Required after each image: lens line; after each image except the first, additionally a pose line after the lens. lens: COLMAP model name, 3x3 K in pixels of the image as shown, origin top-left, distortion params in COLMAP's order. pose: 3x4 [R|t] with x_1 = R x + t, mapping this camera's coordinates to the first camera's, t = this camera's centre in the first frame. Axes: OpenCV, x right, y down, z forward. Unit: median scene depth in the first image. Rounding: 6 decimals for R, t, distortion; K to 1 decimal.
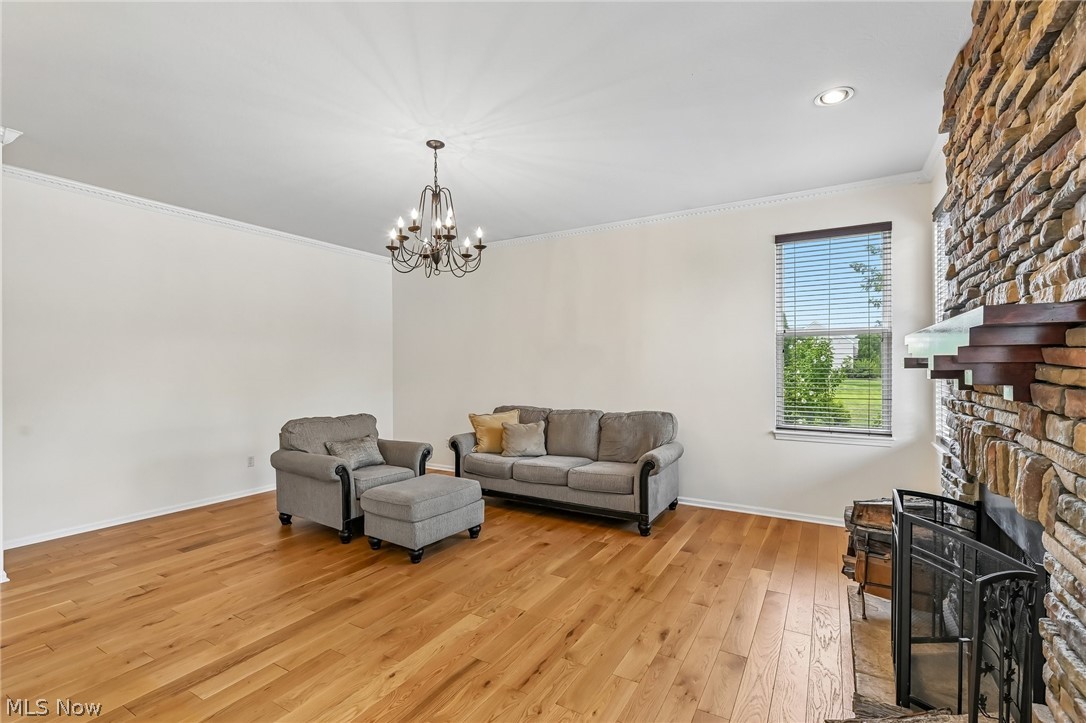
lens RADIAL K [[493.3, 0, 554.3], [0, 493.3, 357.1], [0, 0, 1]] dist [-0.000989, -0.000802]
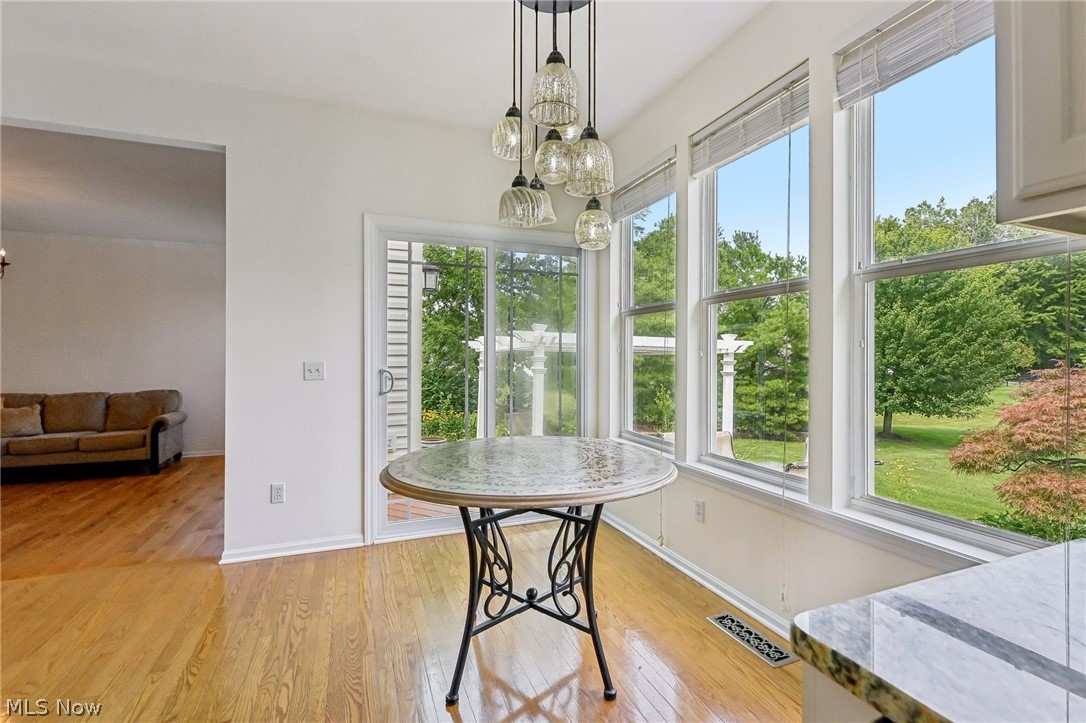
lens RADIAL K [[495.4, 0, 547.1], [0, 495.4, 355.2], [0, 0, 1]] dist [-0.000301, -0.000398]
pose [[0.627755, 0.005923, 0.778388, -0.208694], [-0.018367, 0.999805, 0.007205, -0.014916], [-0.778194, -0.018820, 0.627742, -0.733239]]
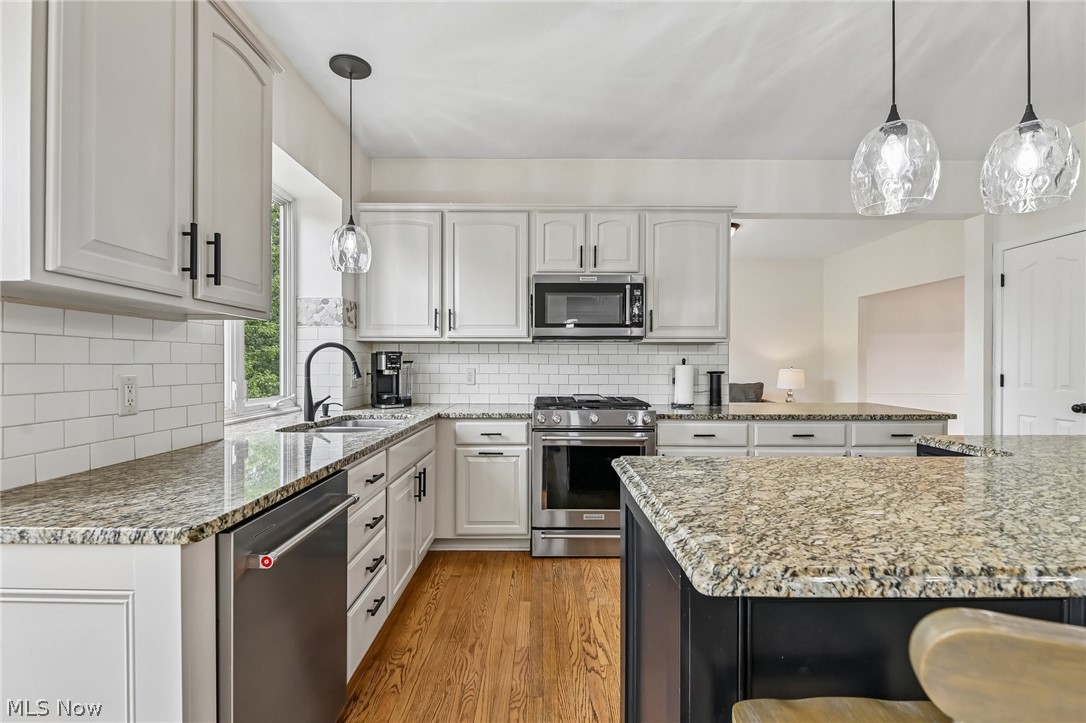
lens RADIAL K [[486.7, 0, 546.6], [0, 486.7, 365.5], [0, 0, 1]] dist [-0.002641, -0.001546]
pose [[-0.866252, 0.006115, -0.499570, -0.100727], [0.013609, 0.999843, -0.011361, -0.012734], [0.499422, -0.016640, -0.866199, -0.450620]]
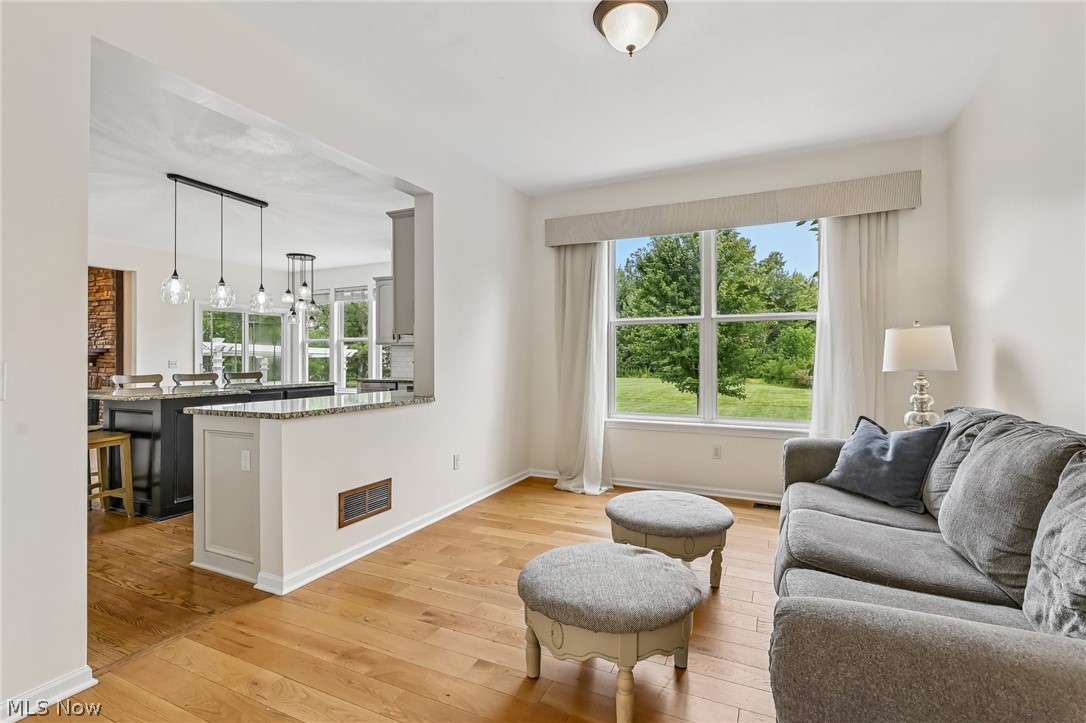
lens RADIAL K [[493.3, 0, 554.3], [0, 493.3, 357.1], [0, 0, 1]] dist [-0.000989, -0.000802]
pose [[-0.088221, 0.008552, 0.996064, -1.614219], [-0.016716, 0.999810, -0.010065, -0.010779], [-0.995961, -0.017538, -0.088062, -1.169410]]
